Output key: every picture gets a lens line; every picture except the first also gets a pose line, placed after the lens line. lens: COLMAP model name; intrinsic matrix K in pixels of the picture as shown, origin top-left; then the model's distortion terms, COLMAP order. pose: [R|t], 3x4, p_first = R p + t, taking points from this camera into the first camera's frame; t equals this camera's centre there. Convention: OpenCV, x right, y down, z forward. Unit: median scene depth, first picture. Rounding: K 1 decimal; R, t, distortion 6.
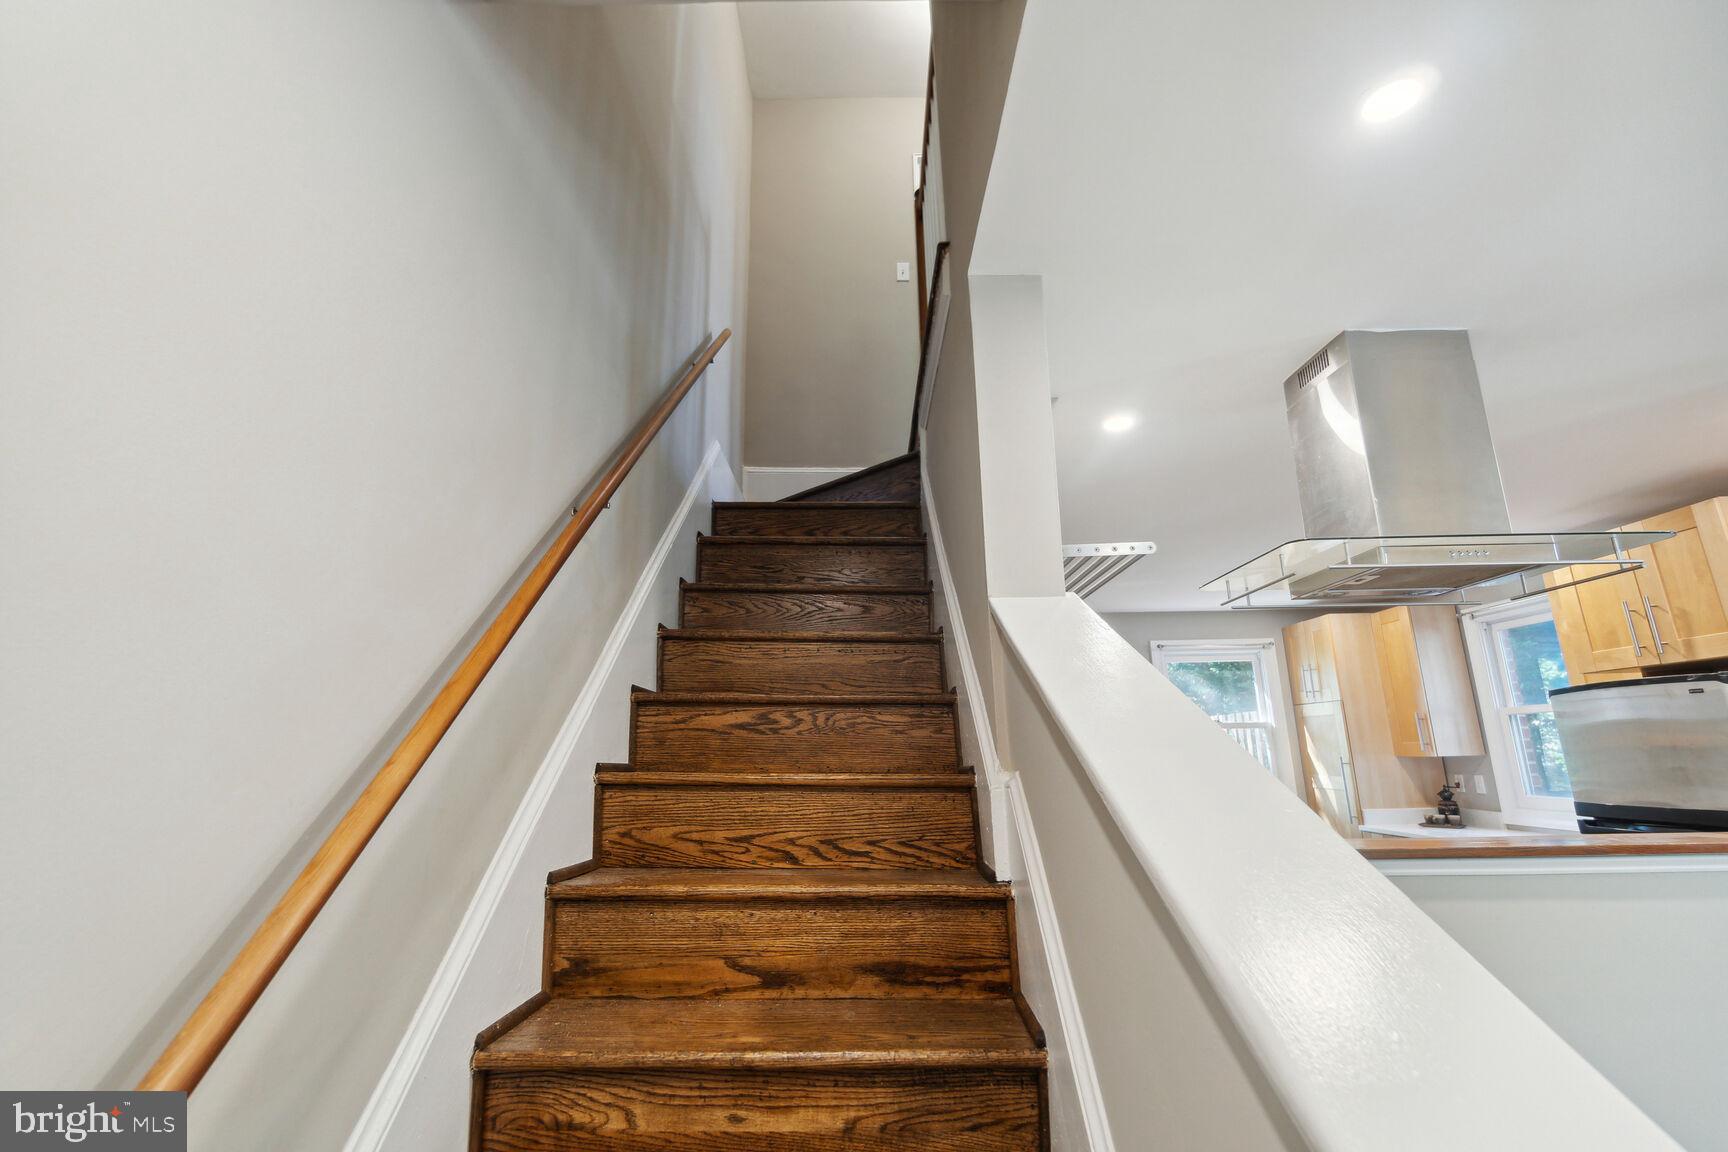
lens RADIAL K [[759.0, 0, 866.3], [0, 759.0, 580.3], [0, 0, 1]] dist [0.012623, -0.000376]
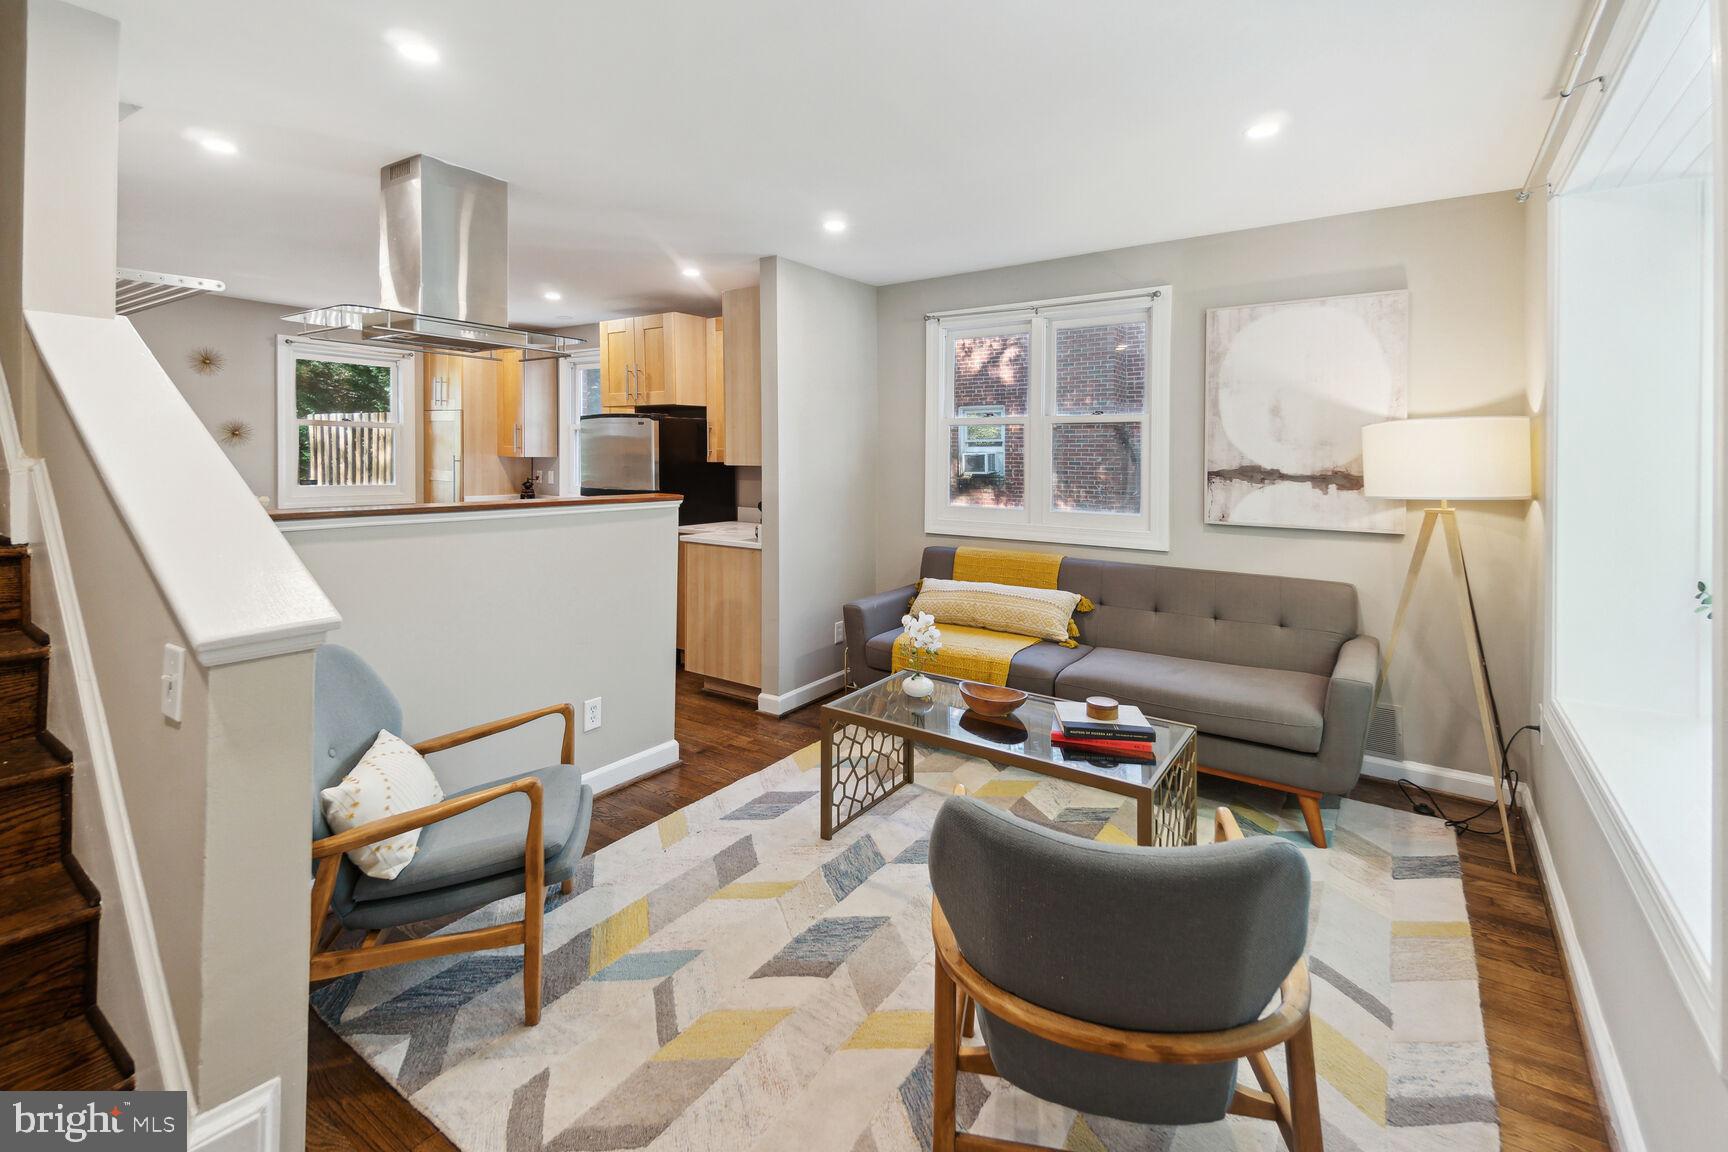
lens RADIAL K [[759.0, 0, 863.7], [0, 759.0, 484.4], [0, 0, 1]] dist [0.012623, -0.000376]
pose [[0.560177, 0.001920, 0.828370, -0.032550], [-0.221121, 0.964059, 0.147296, -0.069505], [-0.798315, -0.265682, 0.540469, -0.282632]]
